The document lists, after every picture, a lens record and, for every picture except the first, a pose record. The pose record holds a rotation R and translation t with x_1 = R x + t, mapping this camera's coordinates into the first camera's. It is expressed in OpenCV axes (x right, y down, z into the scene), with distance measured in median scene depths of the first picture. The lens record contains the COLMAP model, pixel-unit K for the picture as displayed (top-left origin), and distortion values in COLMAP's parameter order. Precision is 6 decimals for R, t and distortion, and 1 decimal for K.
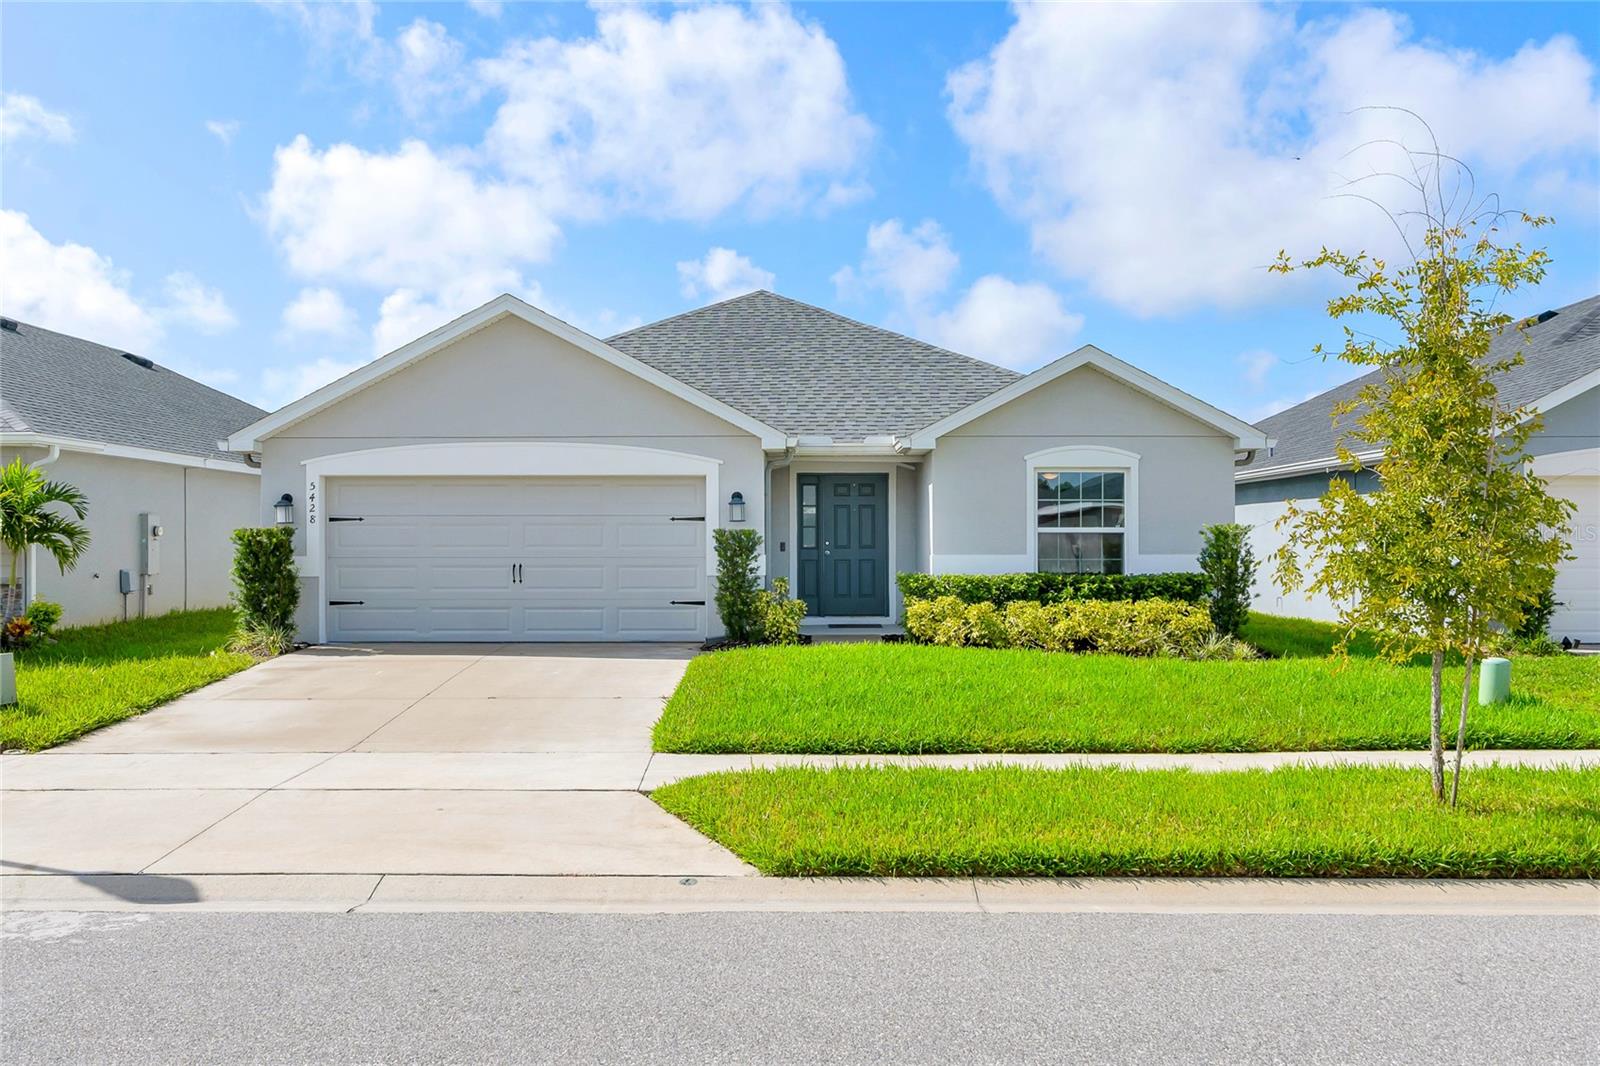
lens RADIAL K [[769.2, 0, 796.9], [0, 769.2, 515.8], [0, 0, 1]] dist [0.000009, 0.000004]
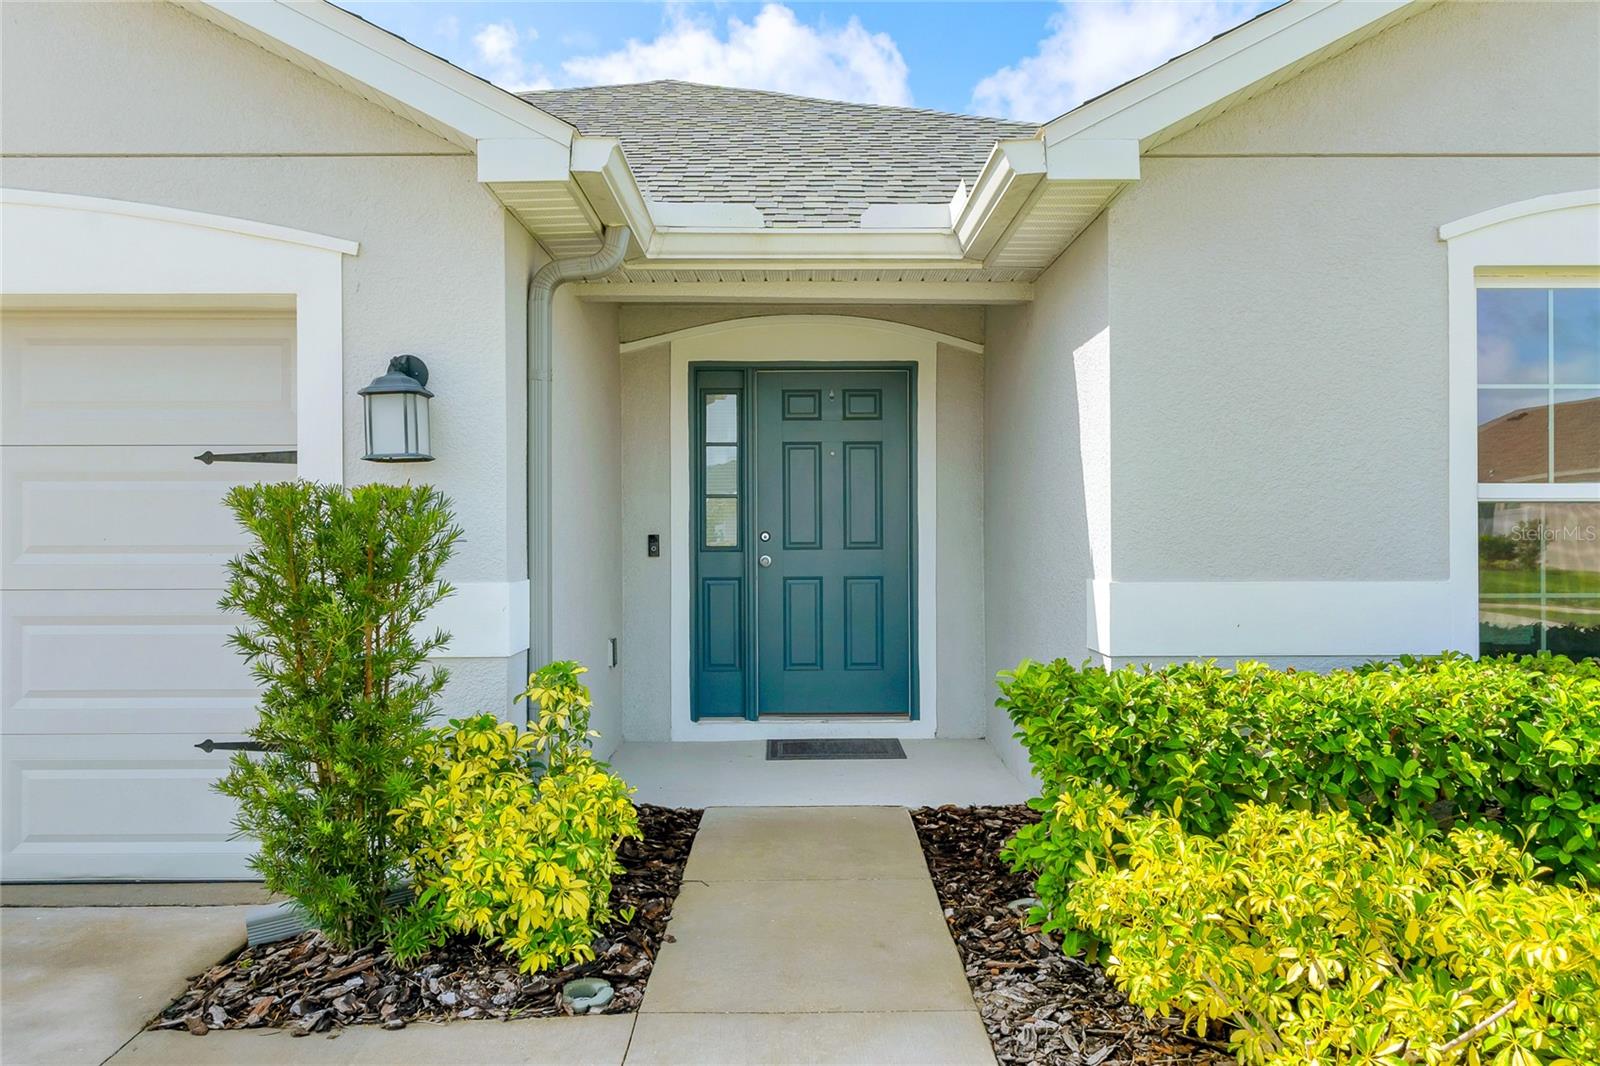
lens RADIAL K [[769.2, 0, 796.9], [0, 769.2, 515.8], [0, 0, 1]] dist [0.000009, 0.000004]
pose [[0.999671, -0.000818, 0.025628, 0.045732], [0.000434, 0.999887, 0.014996, 0.018829], [-0.025637, -0.014980, 0.999559, 0.595906]]
